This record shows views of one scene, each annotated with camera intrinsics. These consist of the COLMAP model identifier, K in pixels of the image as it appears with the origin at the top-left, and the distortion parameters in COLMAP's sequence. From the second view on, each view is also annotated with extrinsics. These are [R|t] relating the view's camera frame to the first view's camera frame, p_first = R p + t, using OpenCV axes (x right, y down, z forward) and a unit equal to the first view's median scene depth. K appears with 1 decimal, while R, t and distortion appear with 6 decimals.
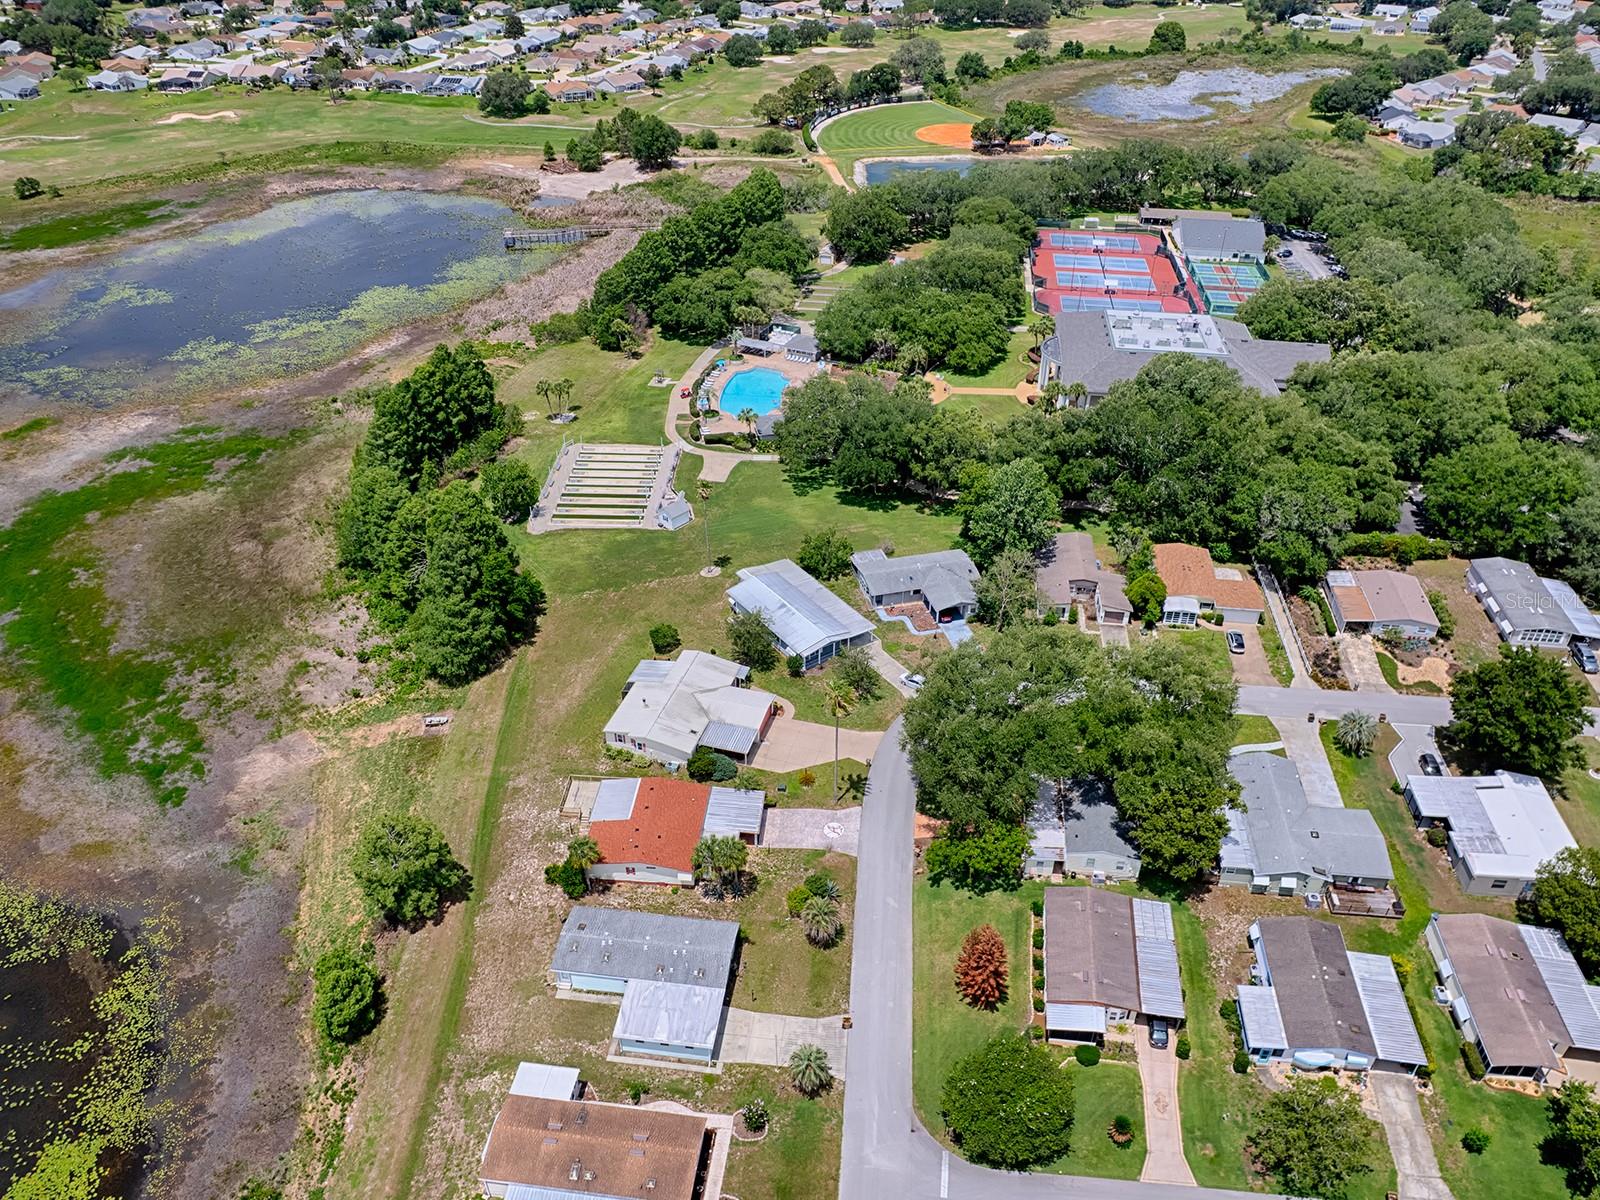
lens RADIAL K [[1152.4, 0, 807.9], [0, 1152.4, 617.5], [0, 0, 1]] dist [-0.086497, 0.079642]
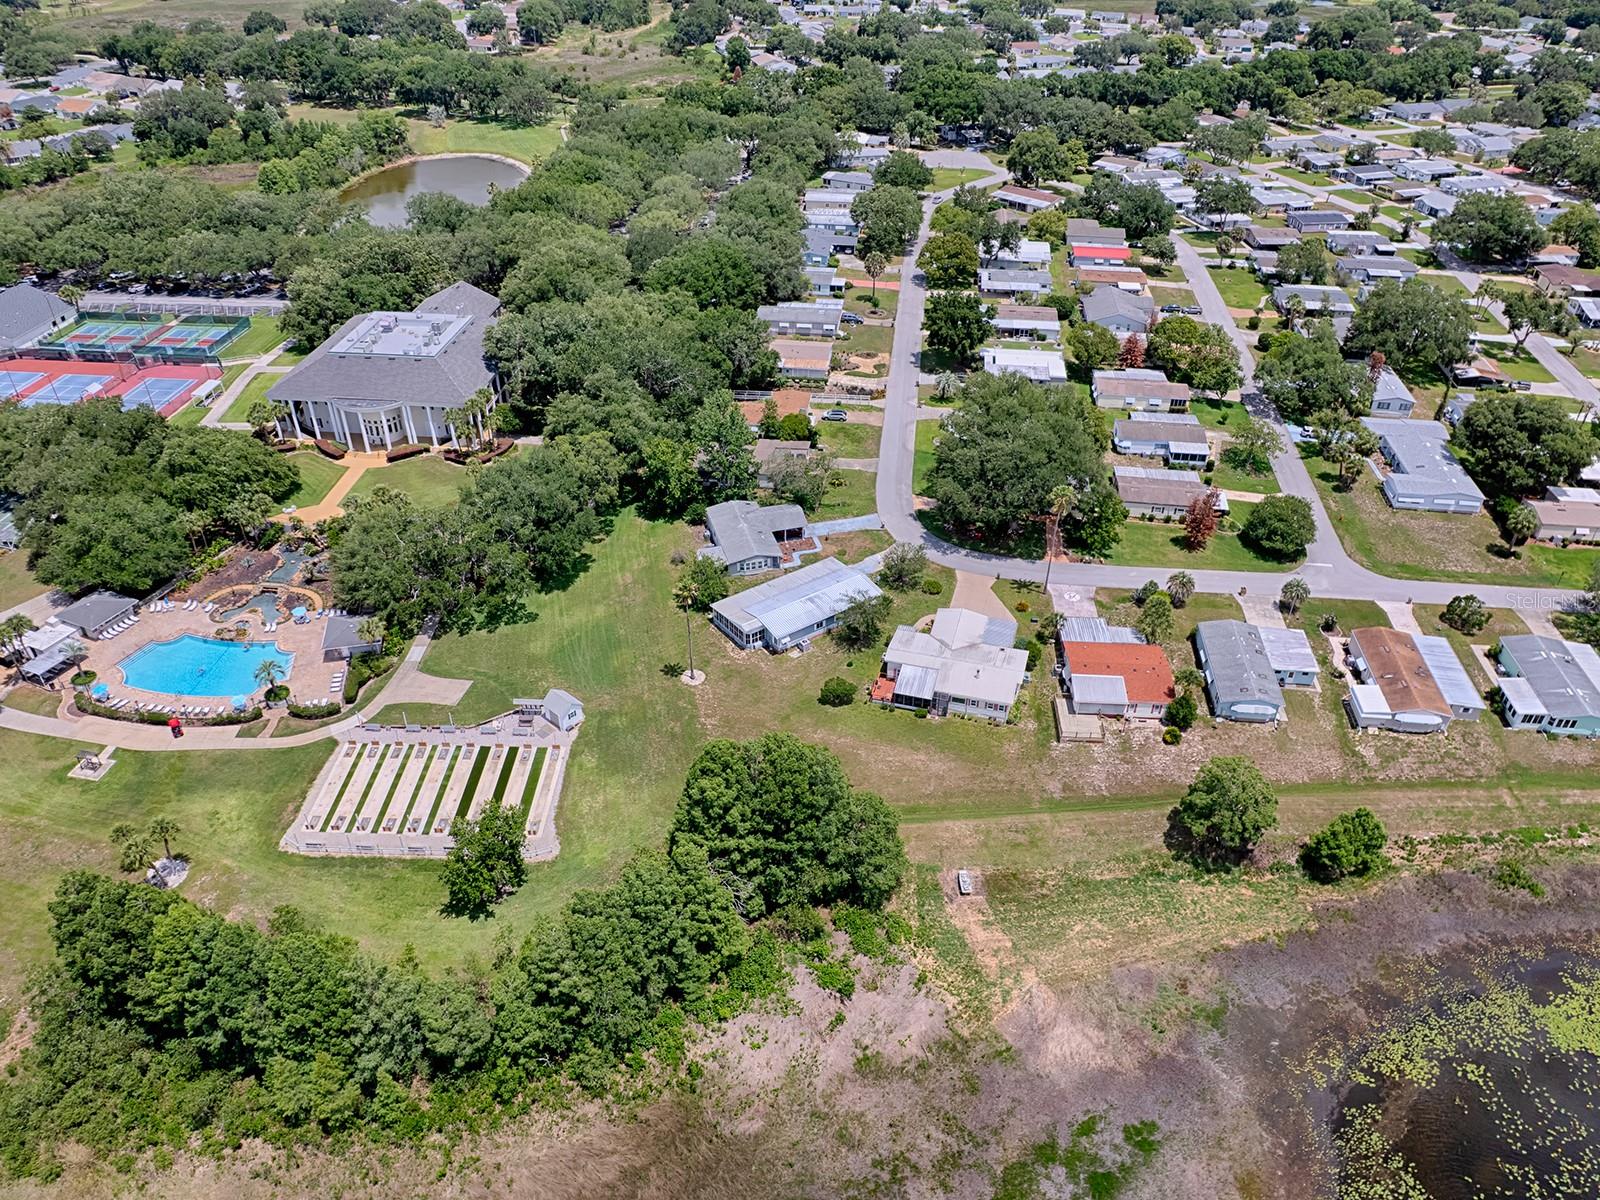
lens RADIAL K [[1152.4, 0, 807.9], [0, 1152.4, 617.5], [0, 0, 1]] dist [-0.086497, 0.079642]
pose [[-0.015247, -0.584869, 0.810984, -0.710733], [0.573760, 0.659137, 0.486146, -0.411449], [-0.818882, 0.472723, 0.325525, 0.571035]]
